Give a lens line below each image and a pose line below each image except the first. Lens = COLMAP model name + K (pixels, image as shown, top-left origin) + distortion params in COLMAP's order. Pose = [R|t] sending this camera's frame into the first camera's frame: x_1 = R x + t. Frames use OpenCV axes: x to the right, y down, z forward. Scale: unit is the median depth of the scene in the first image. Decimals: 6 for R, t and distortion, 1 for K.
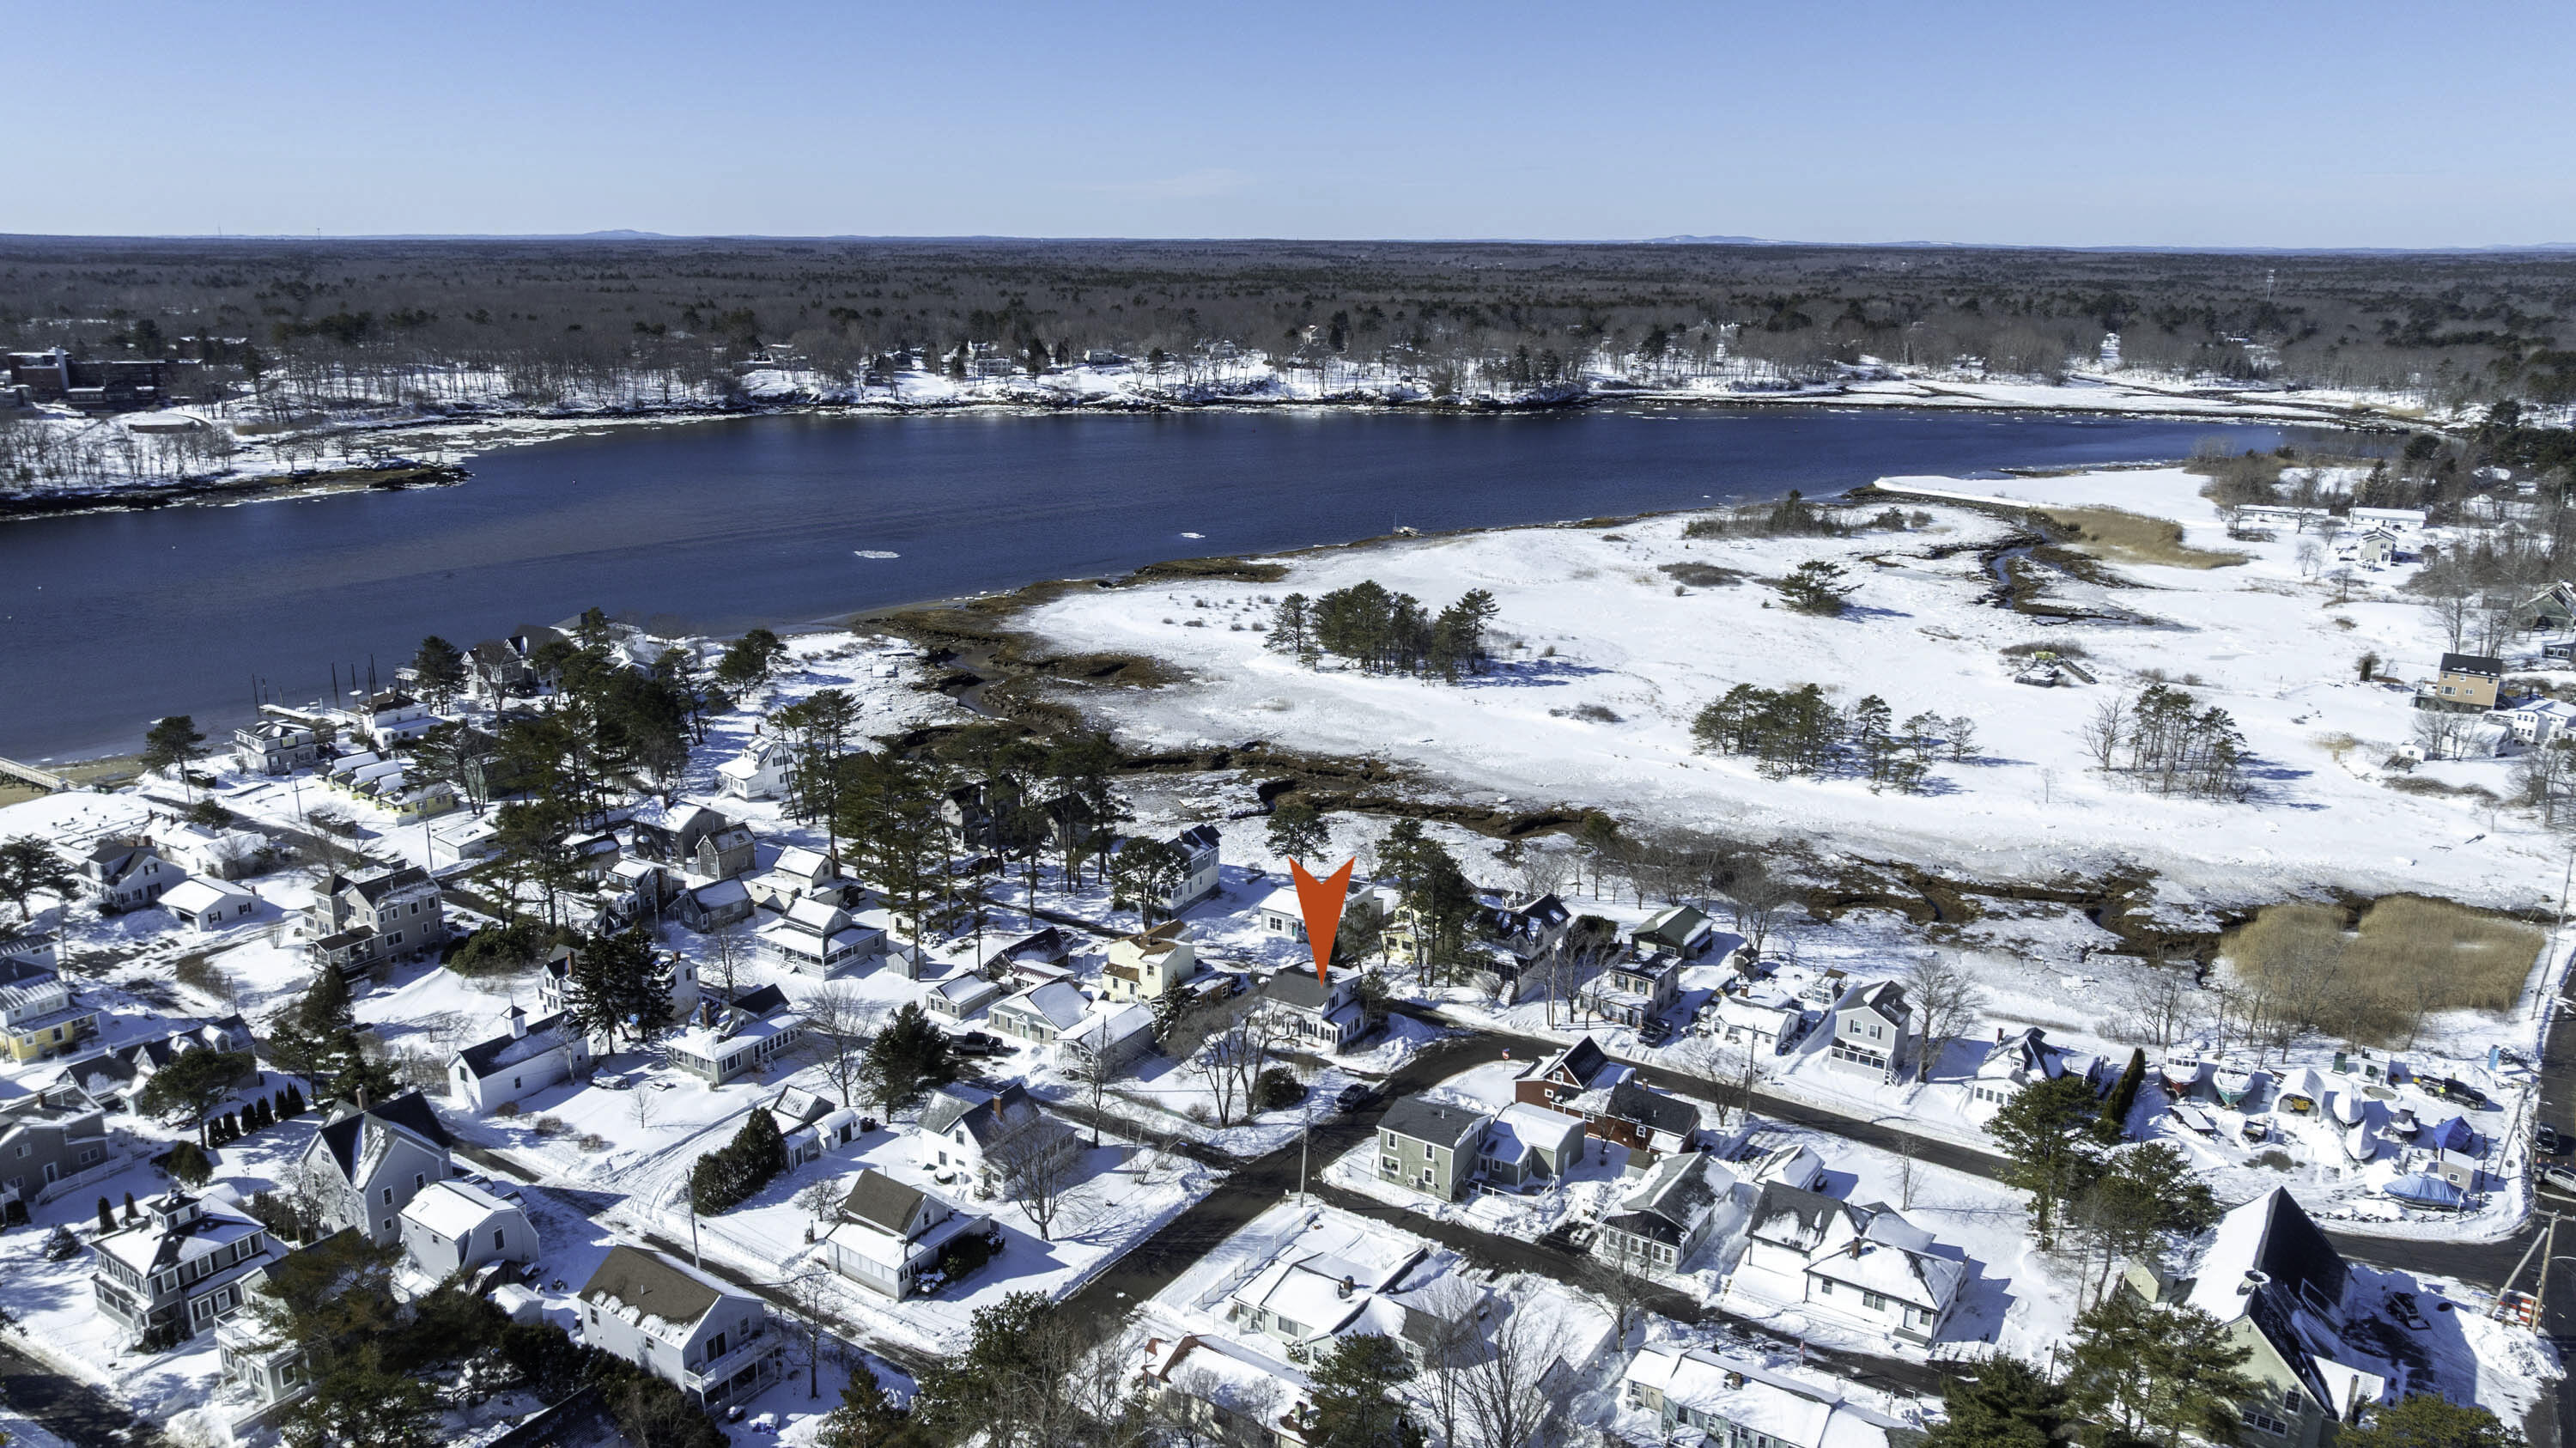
lens RADIAL K [[1829.1, 0, 1291.4], [0, 1829.1, 730.0], [0, 0, 1]] dist [-0.020102, 0.009049]
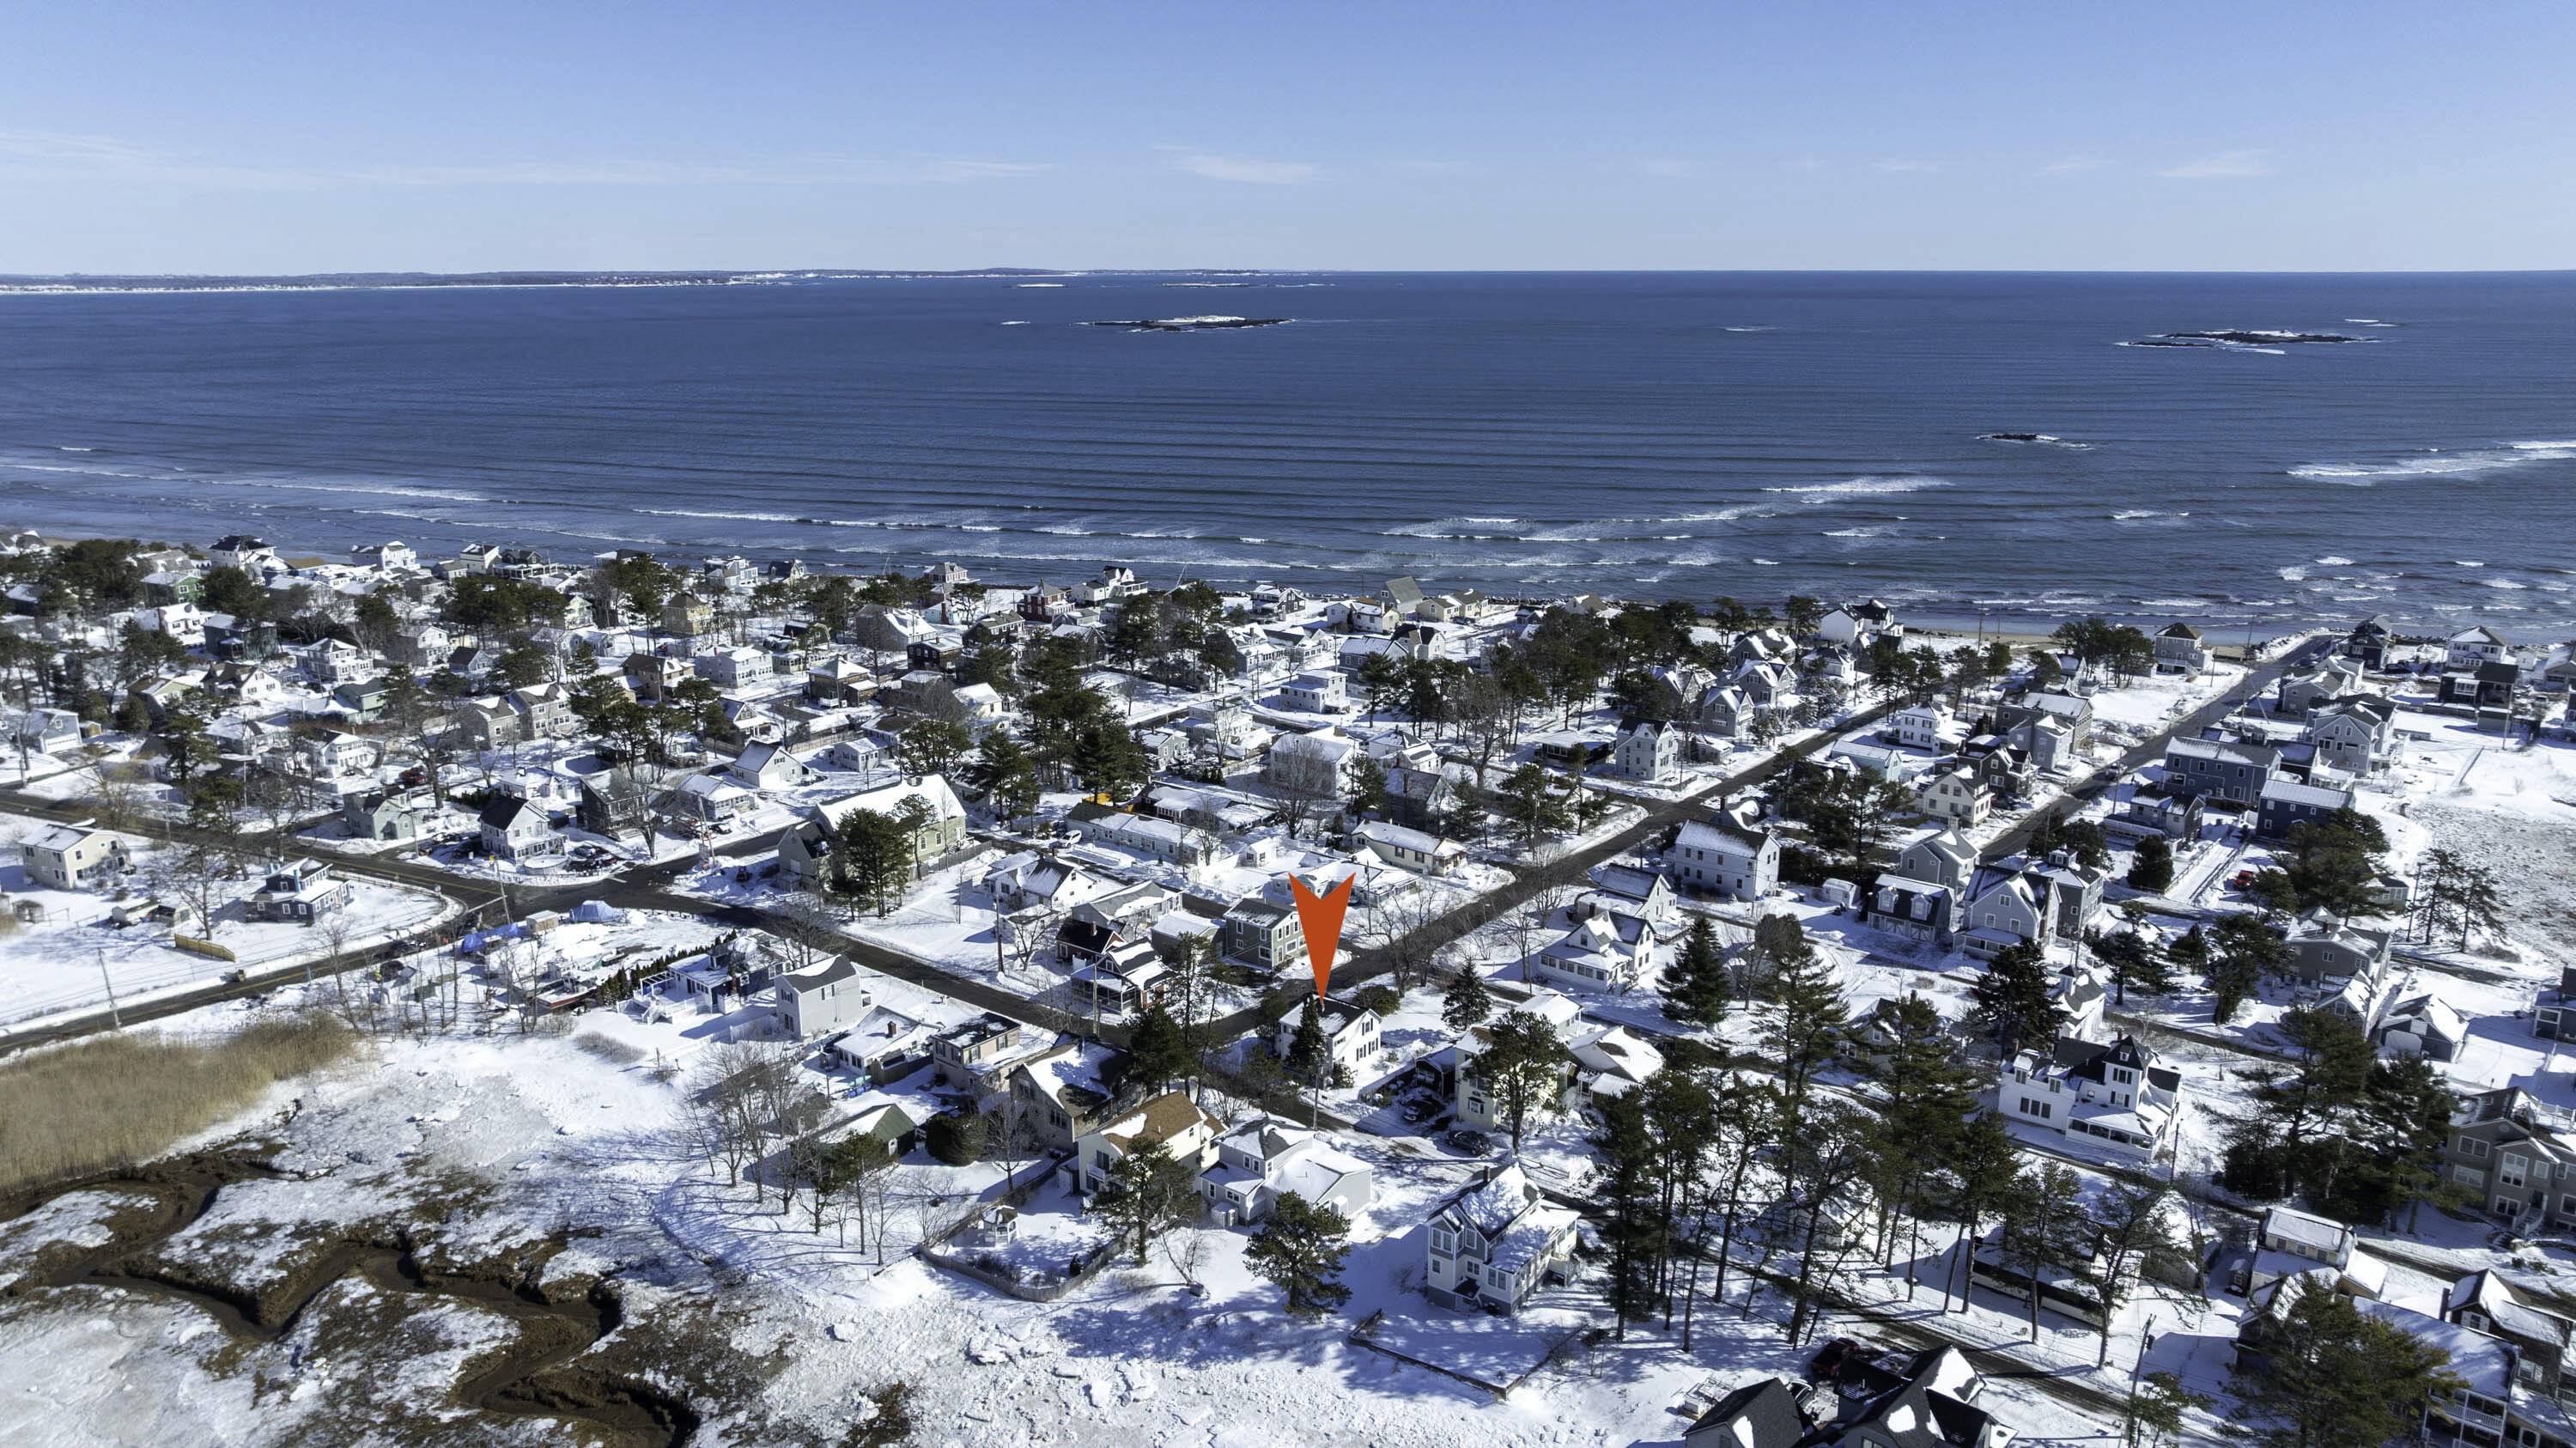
lens RADIAL K [[1829.1, 0, 1298.8], [0, 1829.1, 727.3], [0, 0, 1]] dist [-0.020102, 0.009049]
pose [[-0.993737, -0.036087, 0.105759, -0.015304], [0.021176, 0.868458, 0.495310, -0.109205], [-0.109721, 0.494447, -0.862255, 0.397174]]
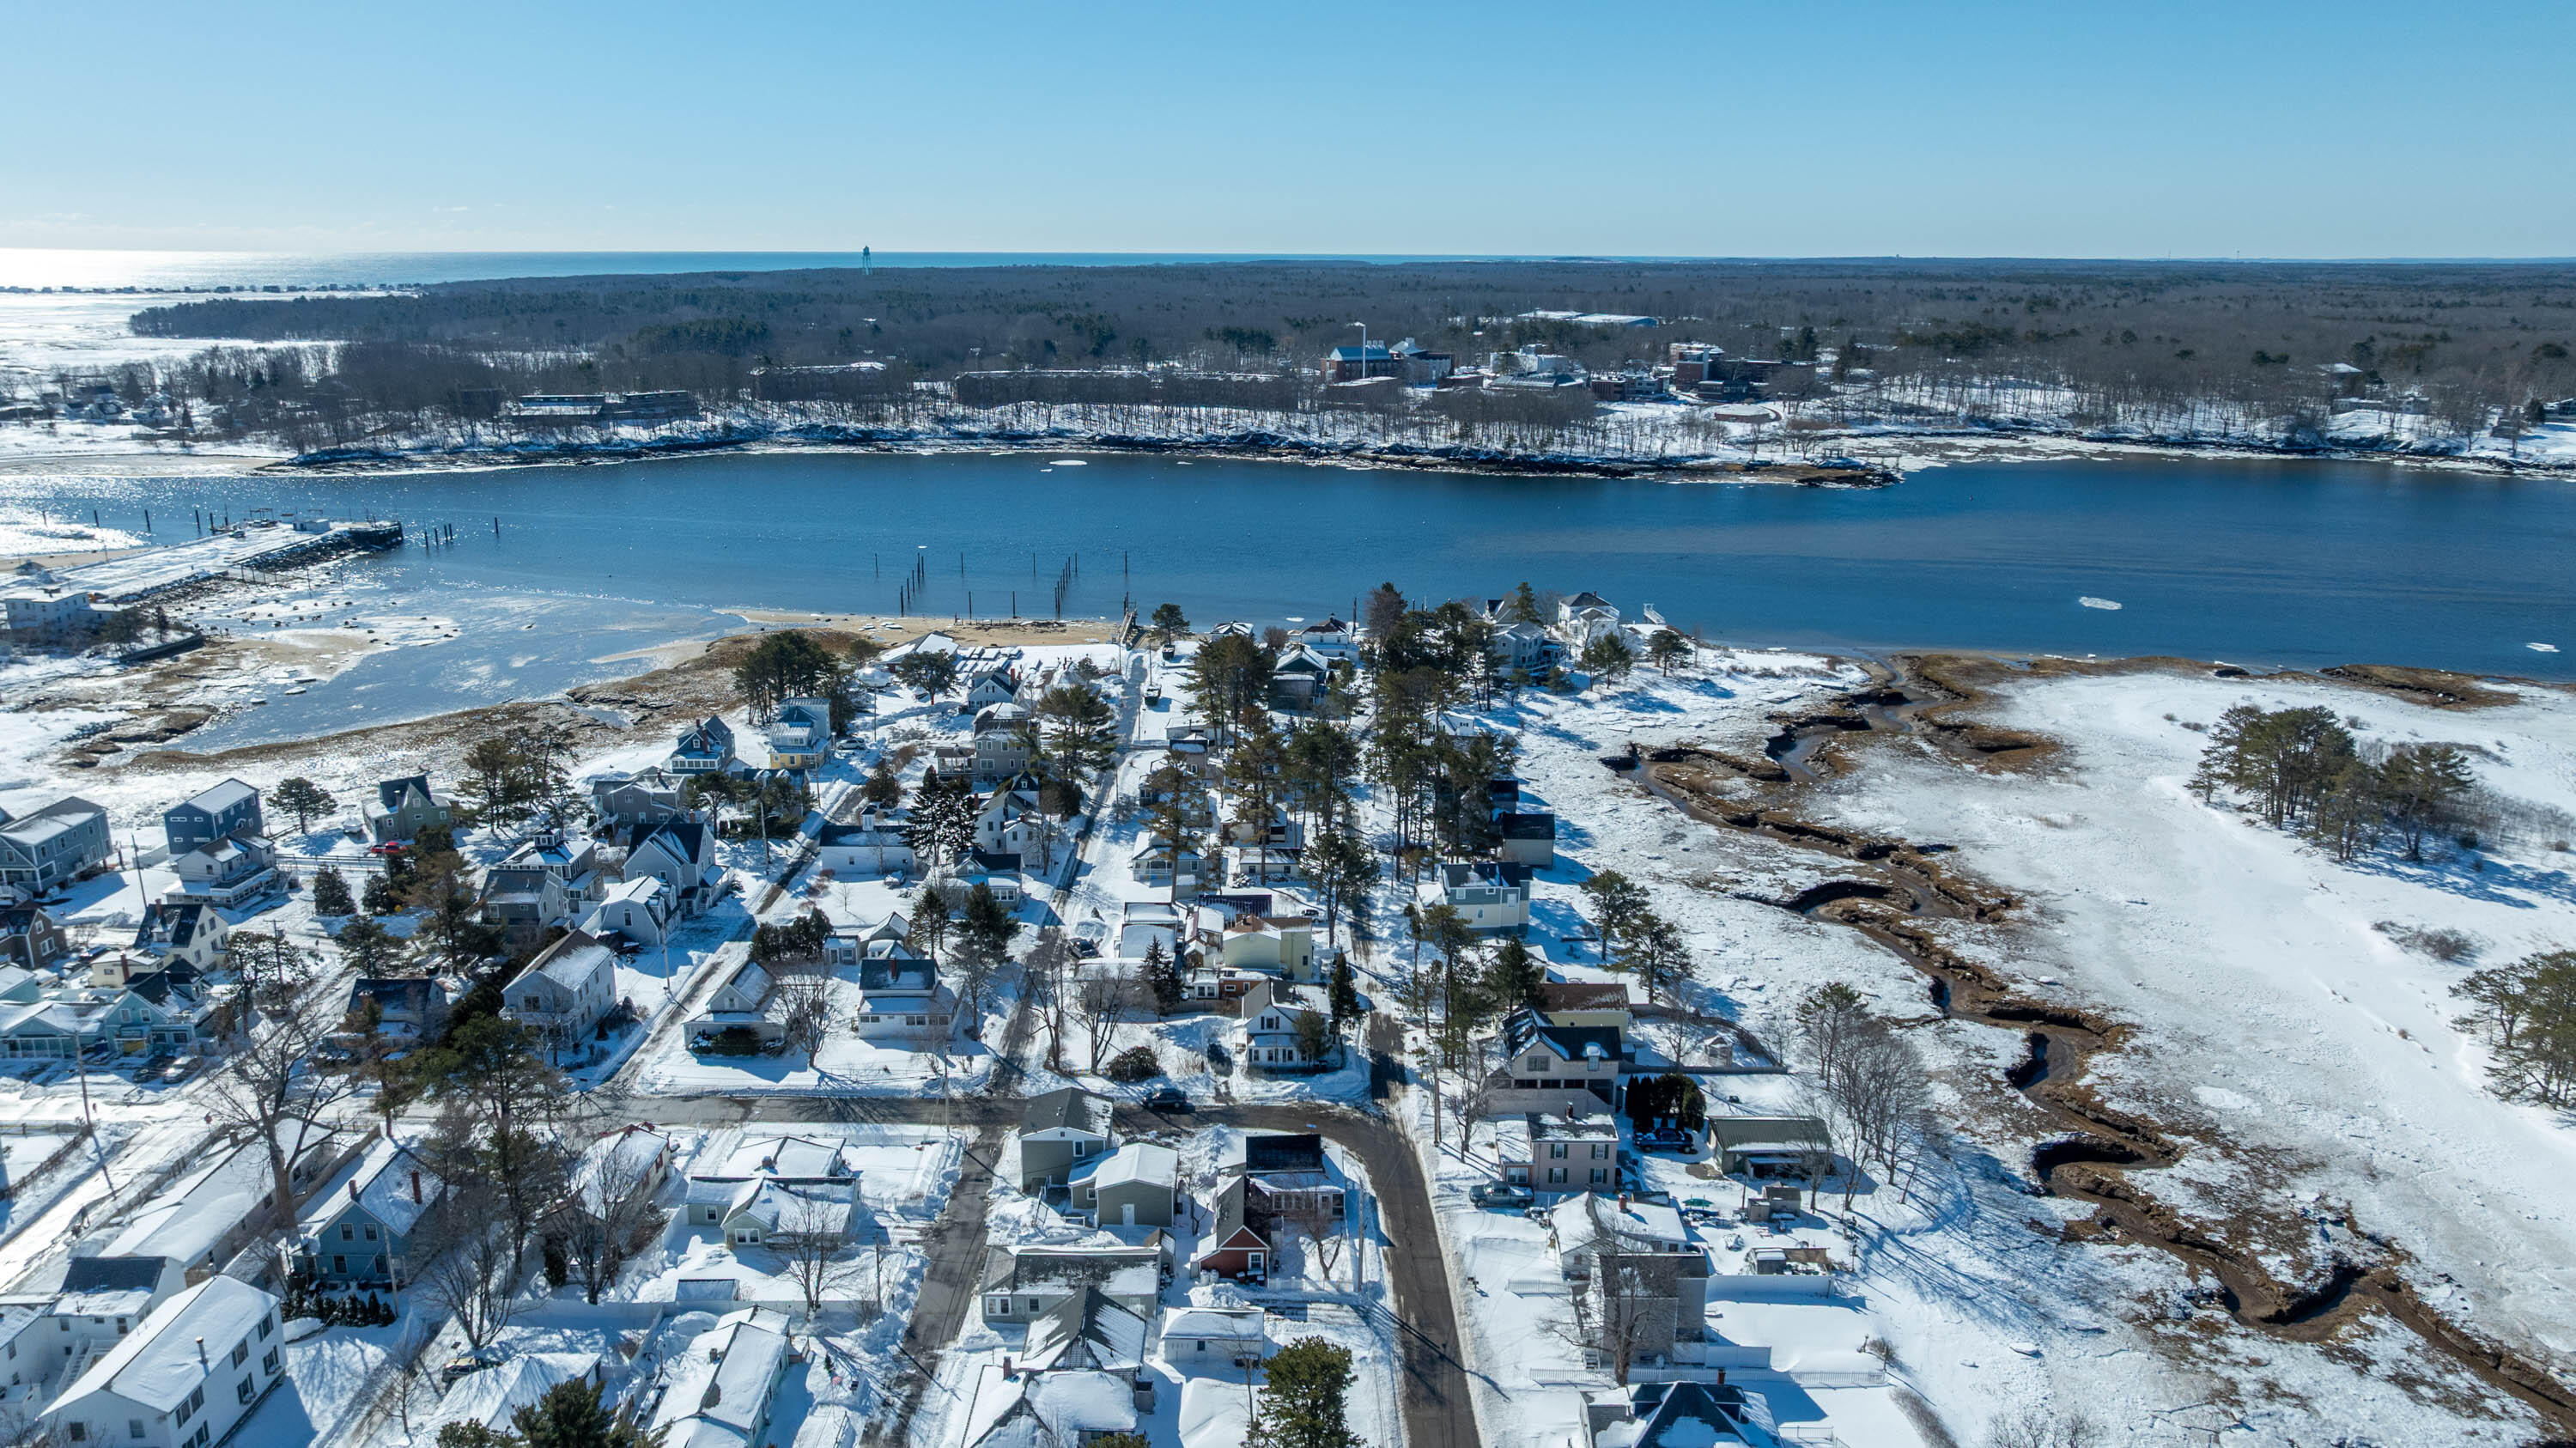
lens RADIAL K [[1829.1, 0, 1288.1], [0, 1829.1, 718.2], [0, 0, 1]] dist [-0.020102, 0.009049]
pose [[0.554100, 0.204118, -0.807037, 0.172844], [-0.218964, 0.971071, 0.095268, -0.023143], [0.803136, 0.123924, 0.582765, 0.091648]]
